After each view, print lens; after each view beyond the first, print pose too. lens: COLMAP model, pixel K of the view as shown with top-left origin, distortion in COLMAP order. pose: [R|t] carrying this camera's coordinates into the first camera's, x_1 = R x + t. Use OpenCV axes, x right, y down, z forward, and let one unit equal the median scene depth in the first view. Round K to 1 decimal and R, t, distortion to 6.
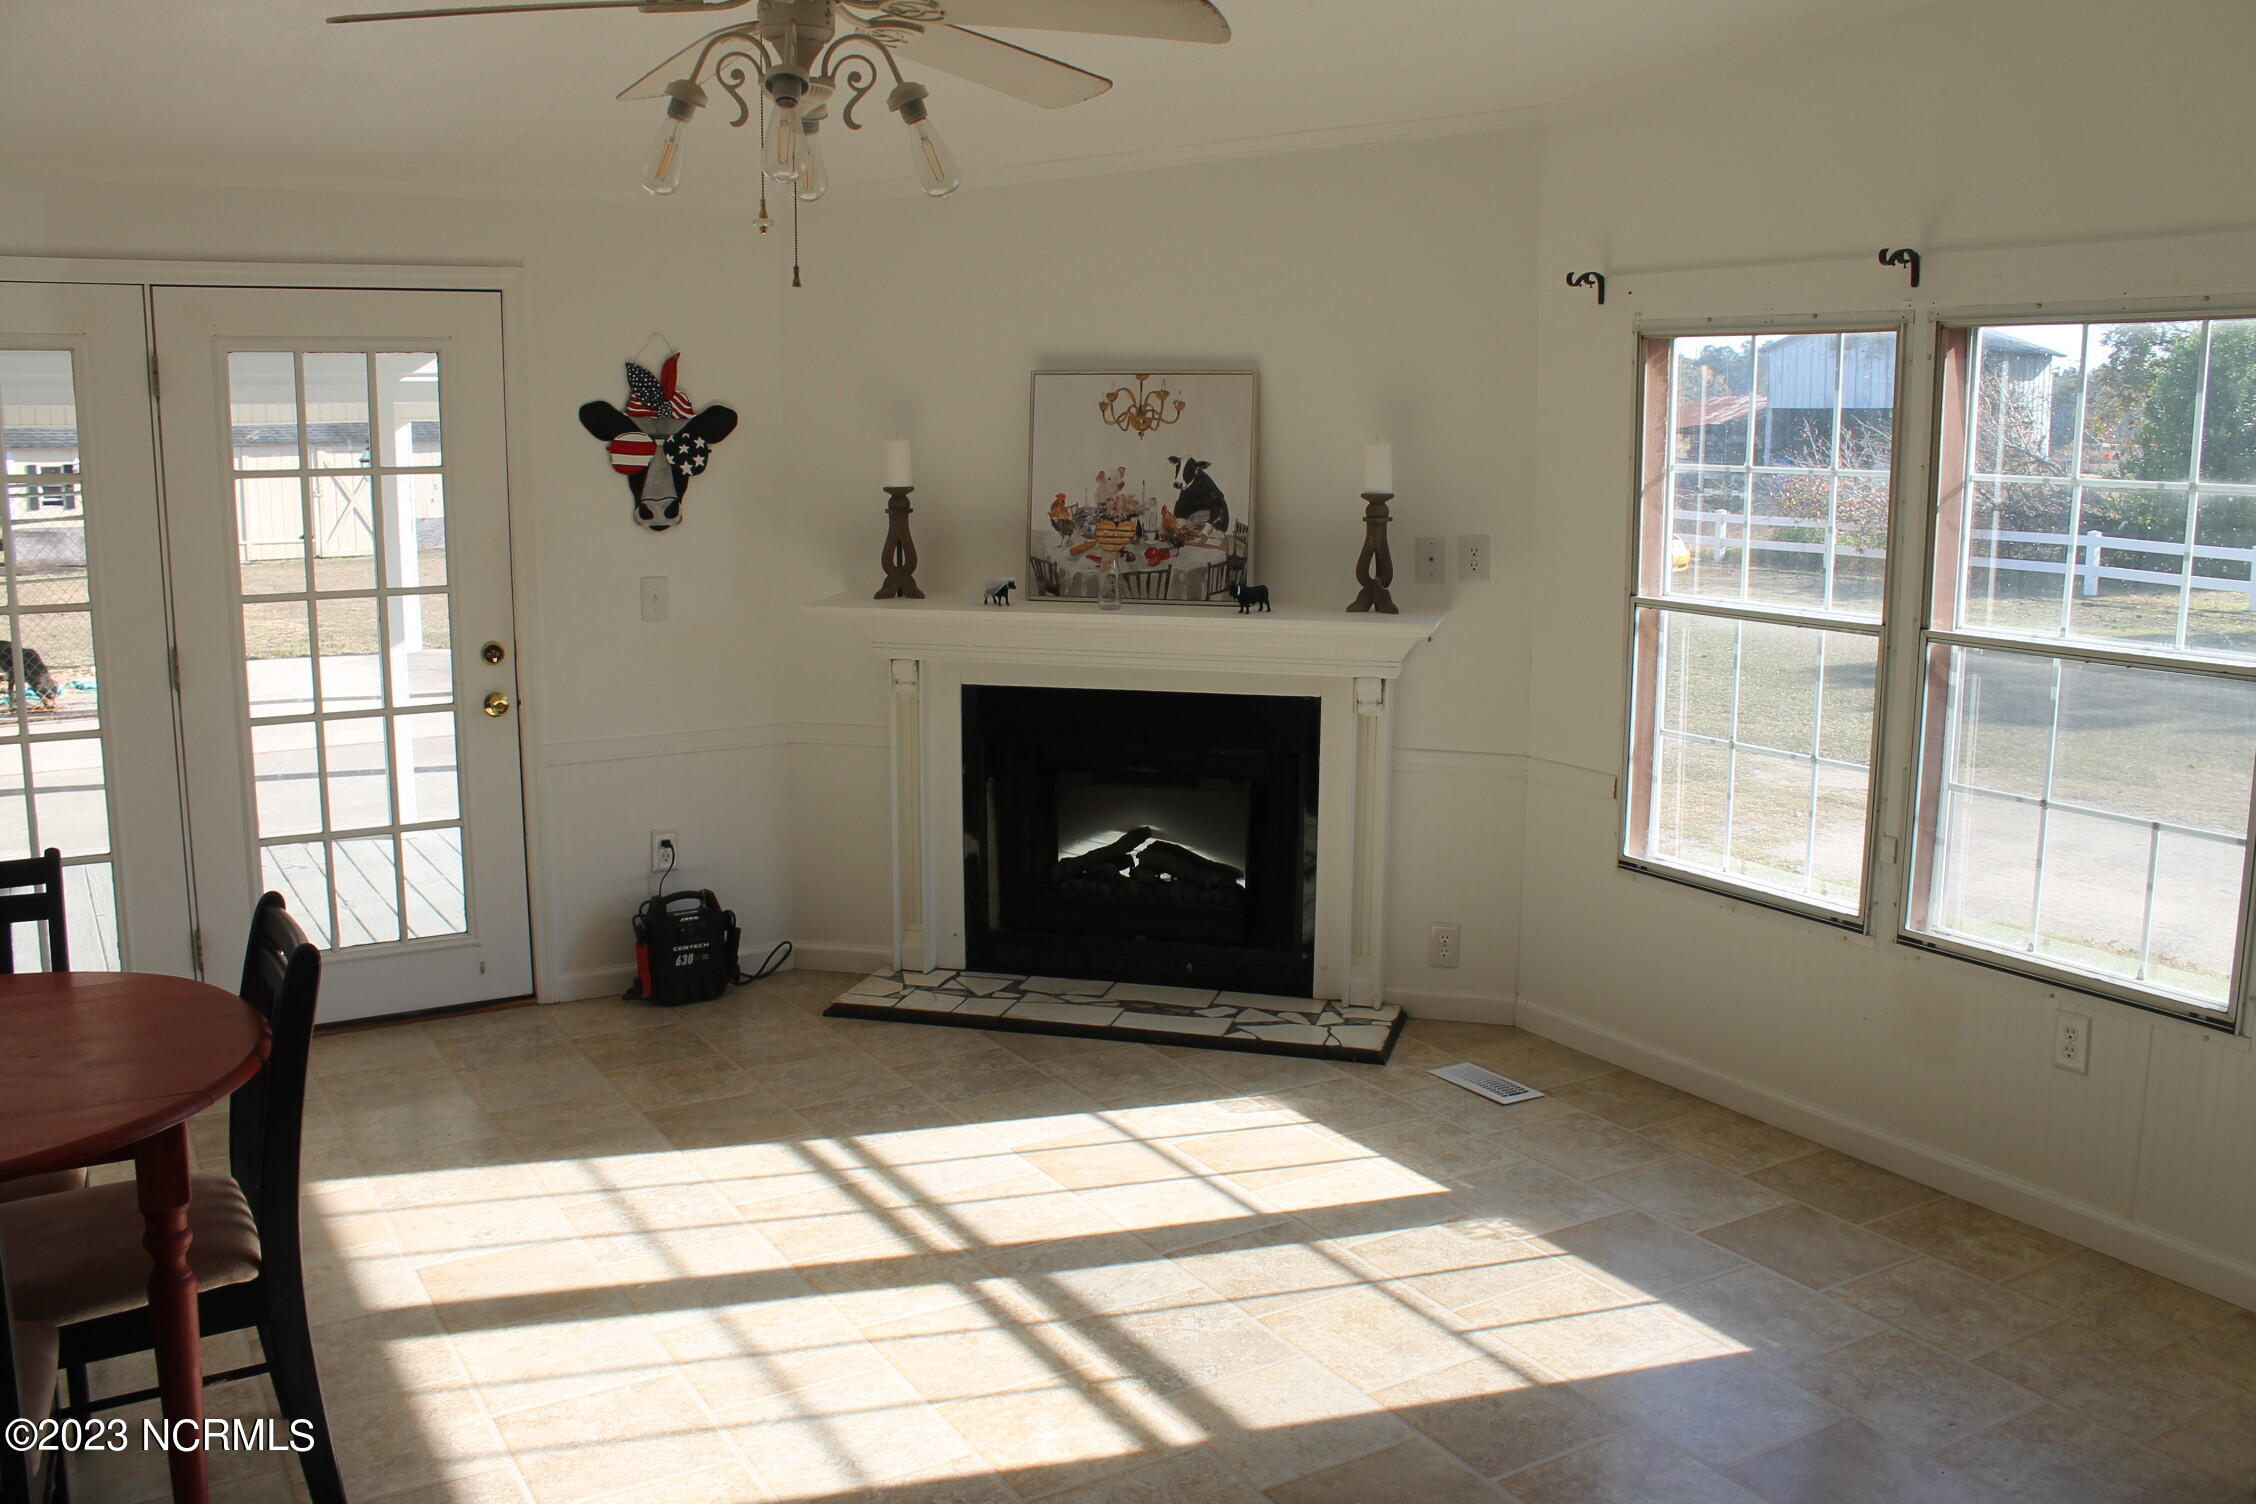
lens RADIAL K [[1921.7, 0, 1128.0], [0, 1921.7, 752.0], [0, 0, 1]] dist [-0.165712, 0.148182]
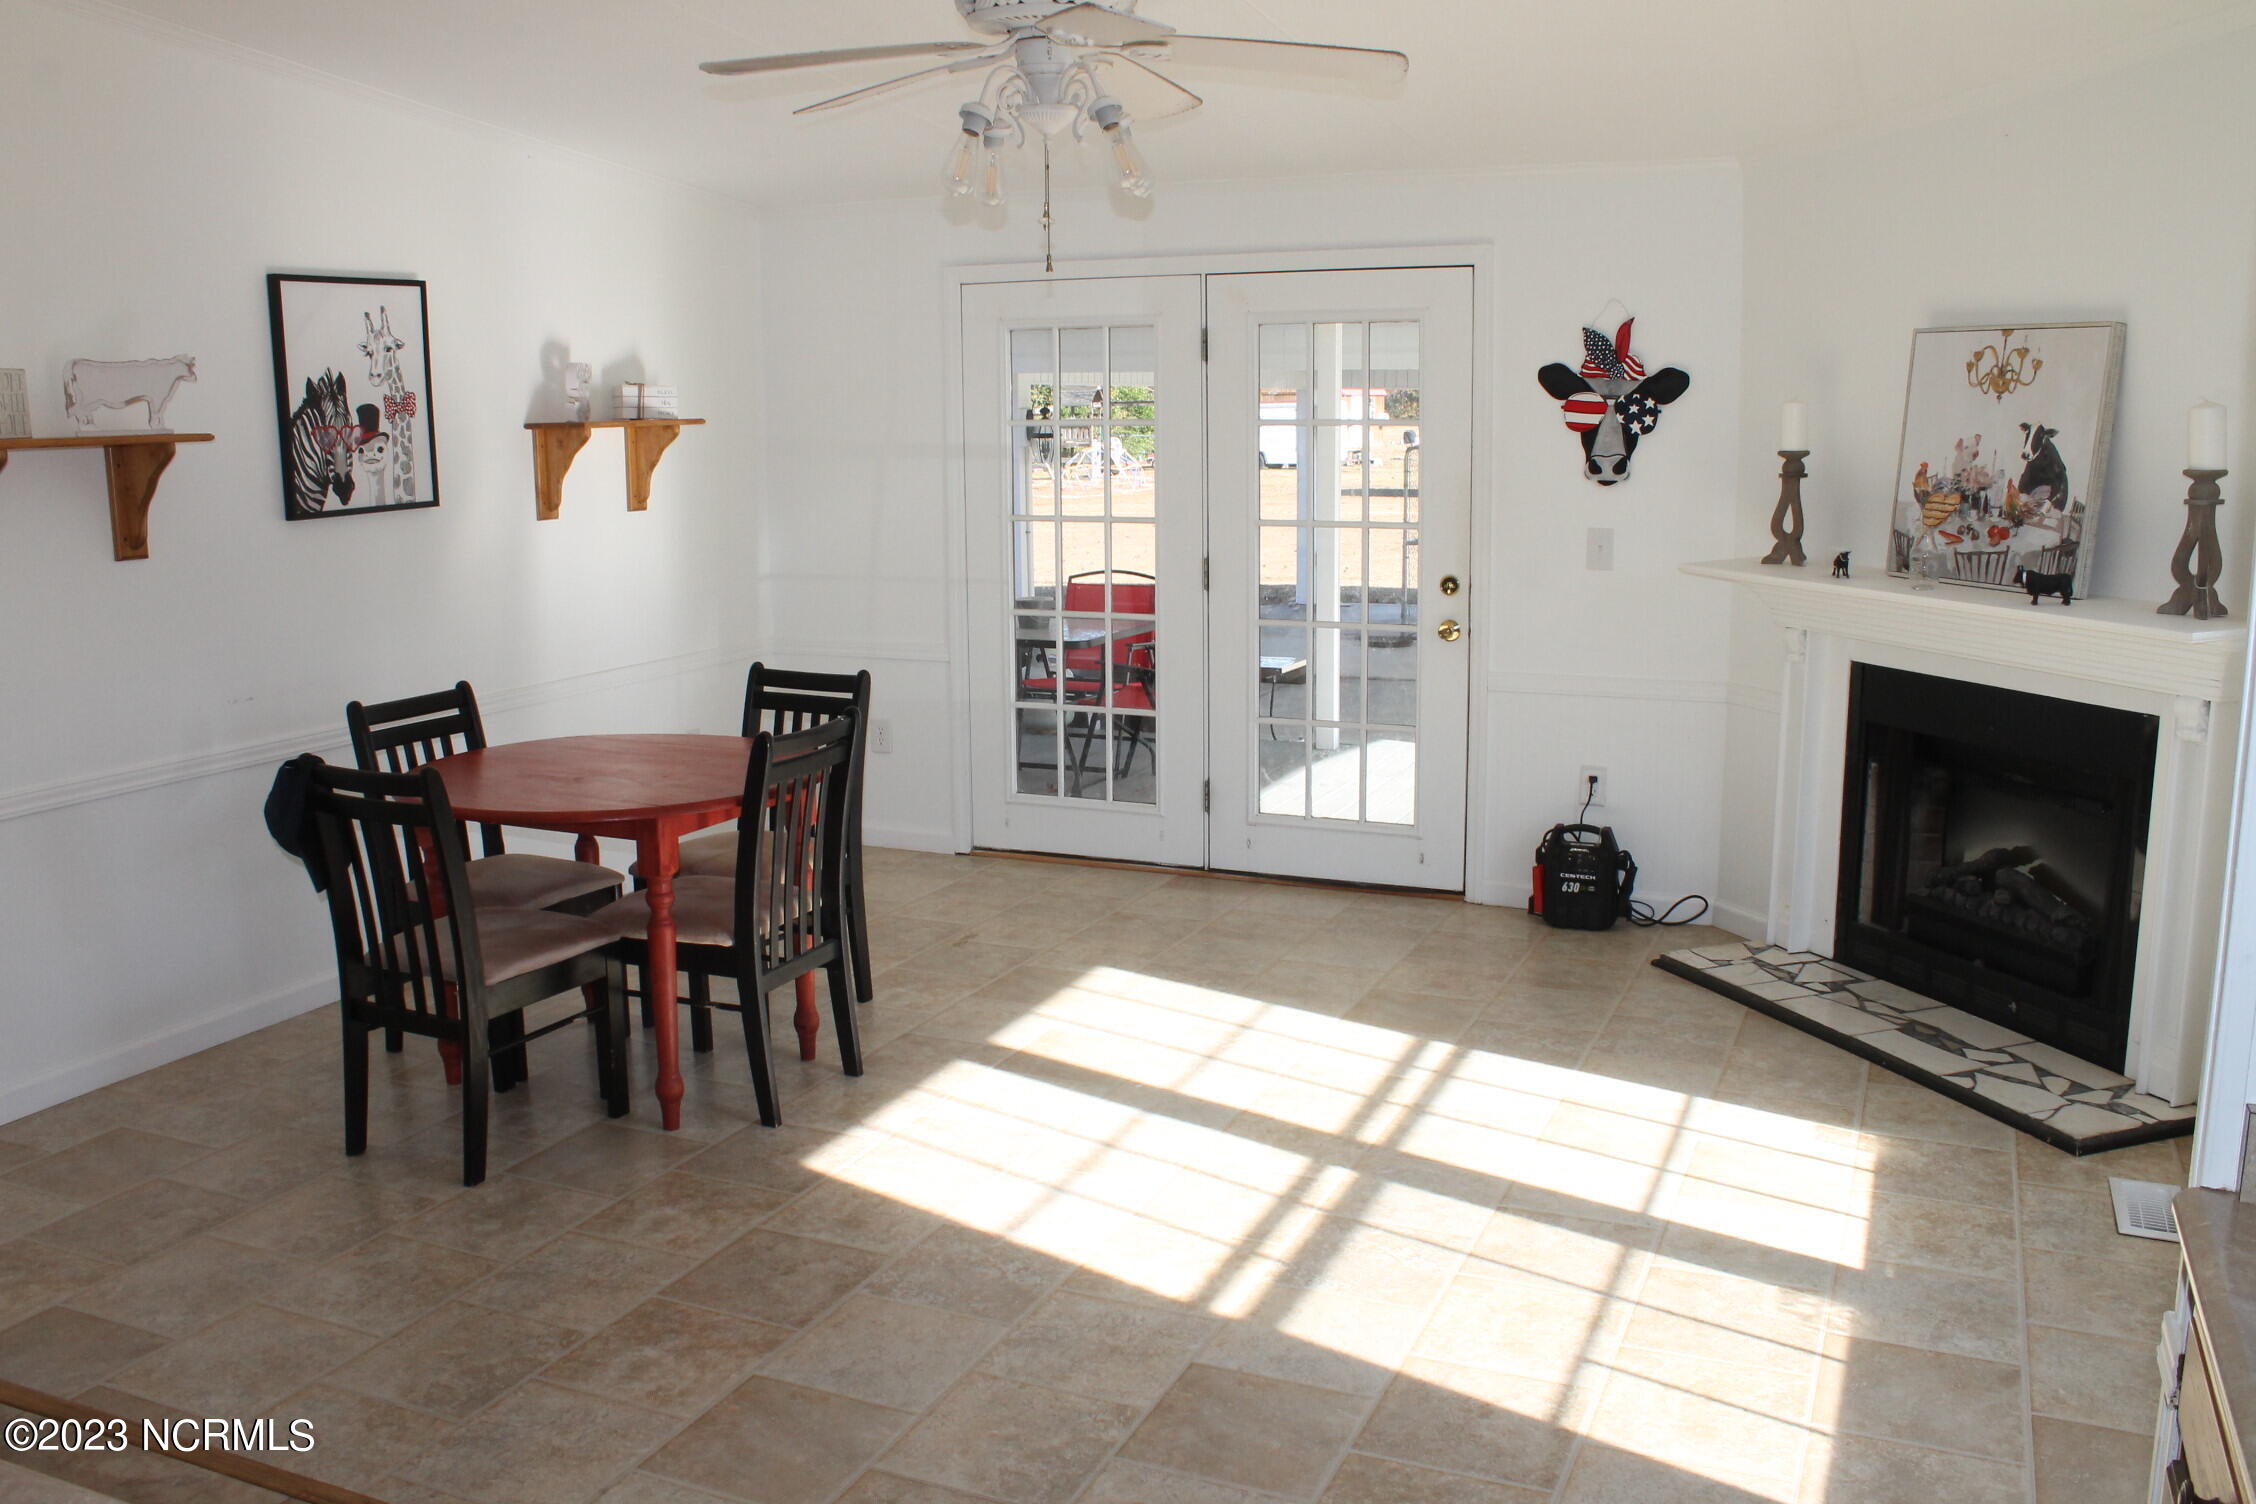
lens RADIAL K [[1921.7, 0, 1128.0], [0, 1921.7, 752.0], [0, 0, 1]] dist [-0.165712, 0.148182]
pose [[0.575353, 0.140337, -0.805776, 0.493586], [-0.127989, 0.988481, 0.080769, -0.021061], [0.807829, 0.056660, 0.586687, 0.174058]]
